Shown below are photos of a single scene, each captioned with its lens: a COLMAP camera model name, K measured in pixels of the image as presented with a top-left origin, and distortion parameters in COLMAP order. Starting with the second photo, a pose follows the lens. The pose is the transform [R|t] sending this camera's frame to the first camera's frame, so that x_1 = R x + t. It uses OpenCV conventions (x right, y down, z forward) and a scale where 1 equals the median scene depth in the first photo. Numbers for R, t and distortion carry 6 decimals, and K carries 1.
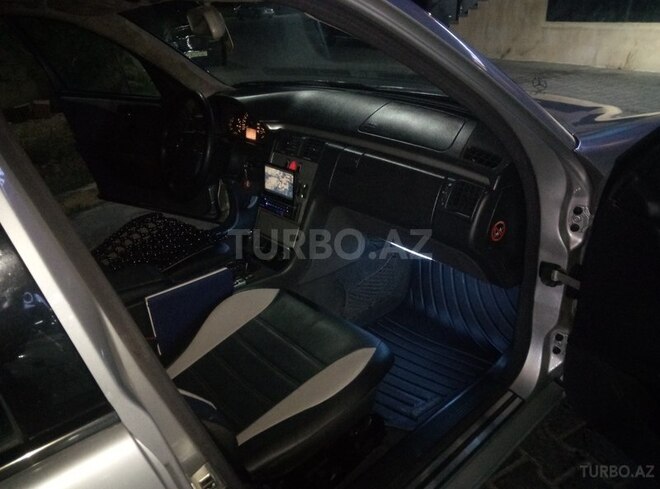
lens RADIAL K [[514.9, 0, 330.4], [0, 514.9, 246.7], [0, 0, 1]] dist [0.069927, -0.105726]
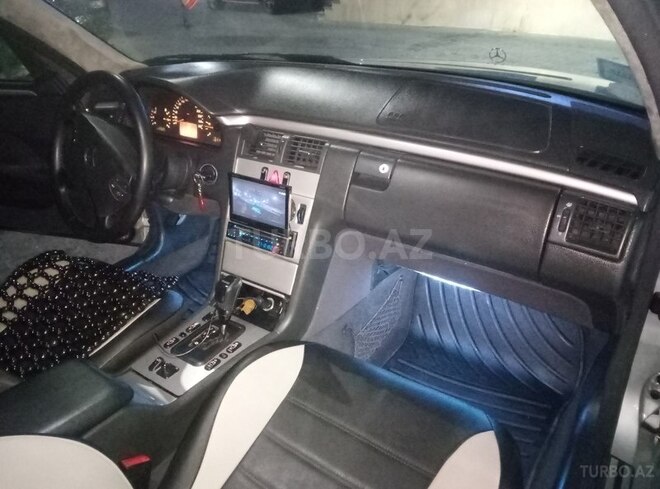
lens RADIAL K [[514.9, 0, 327.3], [0, 514.9, 241.6], [0, 0, 1]] dist [0.069927, -0.105726]
pose [[0.969767, -0.103580, 0.220960, -0.139654], [0.093774, 0.994104, 0.054447, -0.084617], [-0.225297, -0.032080, 0.973762, 0.250670]]
